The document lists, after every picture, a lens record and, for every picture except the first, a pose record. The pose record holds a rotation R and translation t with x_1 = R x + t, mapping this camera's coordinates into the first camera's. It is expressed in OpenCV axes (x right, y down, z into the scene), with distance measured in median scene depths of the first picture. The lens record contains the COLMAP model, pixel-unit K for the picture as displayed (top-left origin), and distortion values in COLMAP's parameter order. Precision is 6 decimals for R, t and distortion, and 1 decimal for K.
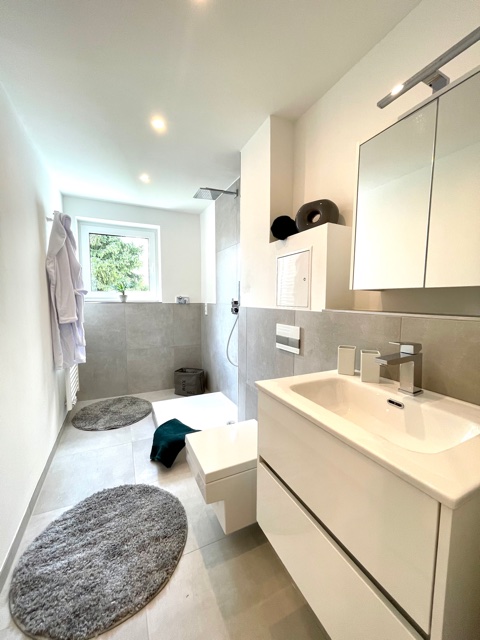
lens RADIAL K [[258.3, 0, 238.2], [0, 258.3, 320.6], [0, 0, 1]] dist [-0.000651, -0.000248]
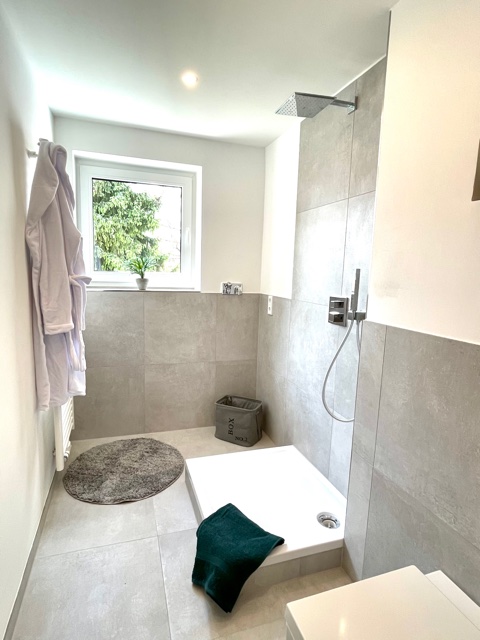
lens RADIAL K [[352.5, 0, 240.0], [0, 352.5, 320.0], [0, 0, 1]] dist [-0.006012, -0.001933]
pose [[0.993398, 0.045841, -0.105159, -0.136347], [-0.040271, 0.997702, 0.054494, -0.066326], [0.107415, -0.049899, 0.992961, 0.203324]]
